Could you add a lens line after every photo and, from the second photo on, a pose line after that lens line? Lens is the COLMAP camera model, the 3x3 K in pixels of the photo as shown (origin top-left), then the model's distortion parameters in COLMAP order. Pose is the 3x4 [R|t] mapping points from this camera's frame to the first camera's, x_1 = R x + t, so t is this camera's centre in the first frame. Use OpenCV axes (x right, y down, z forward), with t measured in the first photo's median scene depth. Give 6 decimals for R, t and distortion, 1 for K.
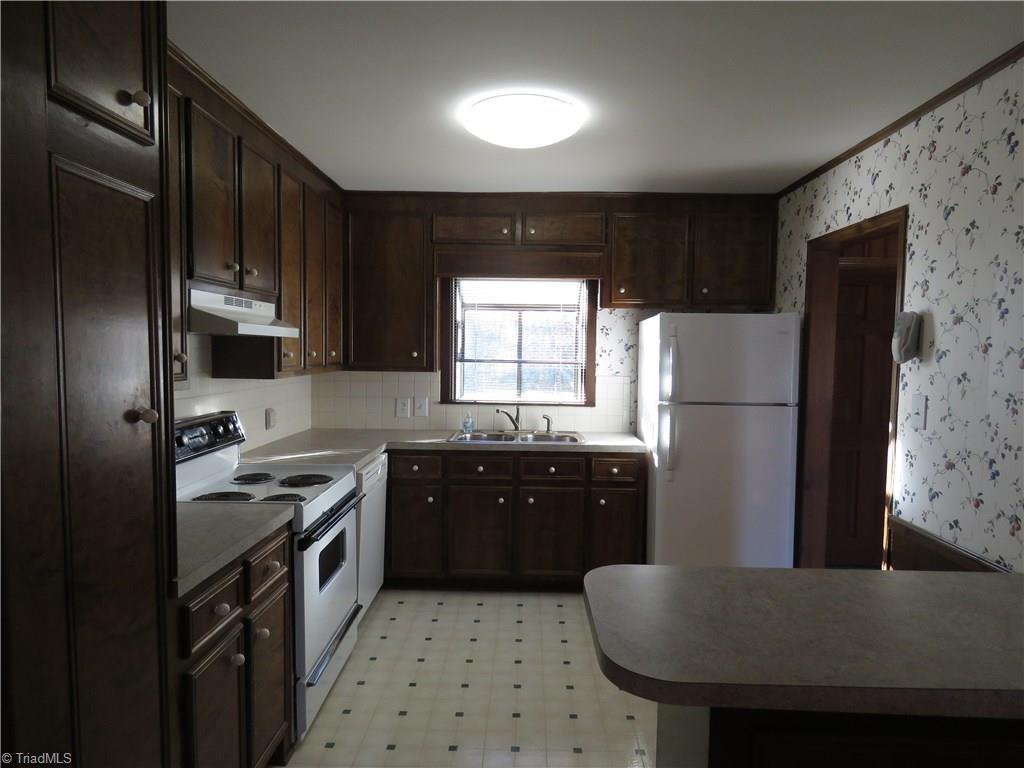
lens RADIAL K [[656.7, 0, 511.6], [0, 656.7, 388.7], [0, 0, 1]] dist [-0.007734, 0.008353]
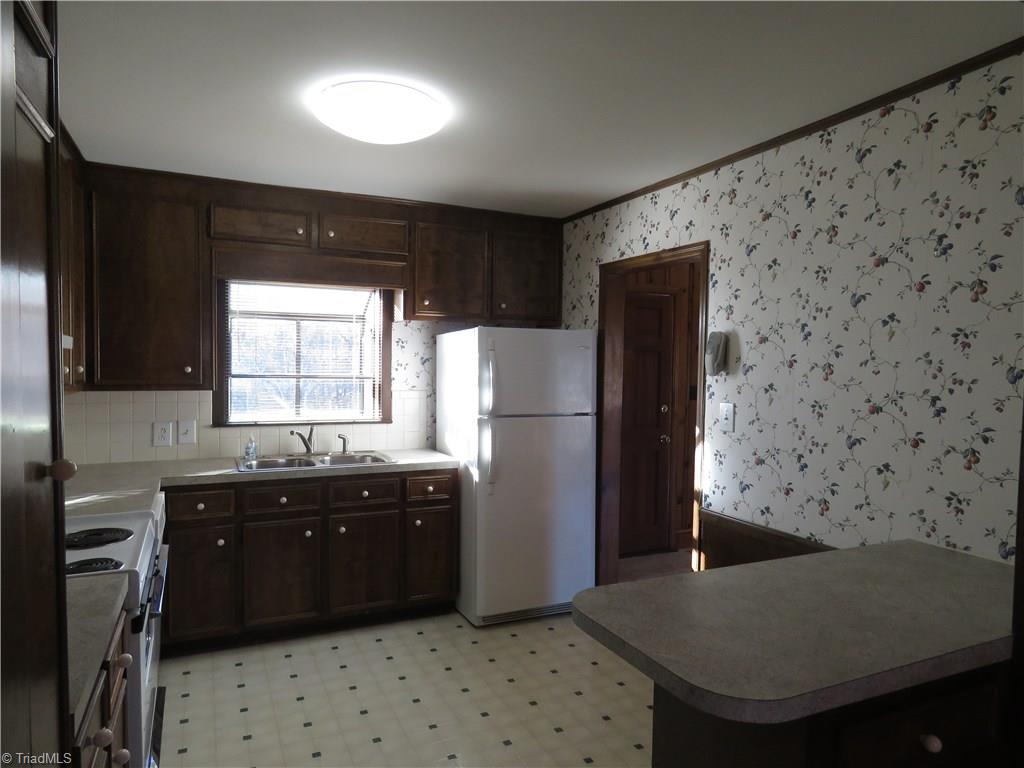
lens RADIAL K [[656.7, 0, 511.6], [0, 656.7, 388.7], [0, 0, 1]] dist [-0.007734, 0.008353]
pose [[0.893988, -0.019146, 0.447682, -0.176796], [0.026474, 0.999598, -0.010115, -0.010141], [-0.447308, 0.020895, 0.894136, 0.085881]]
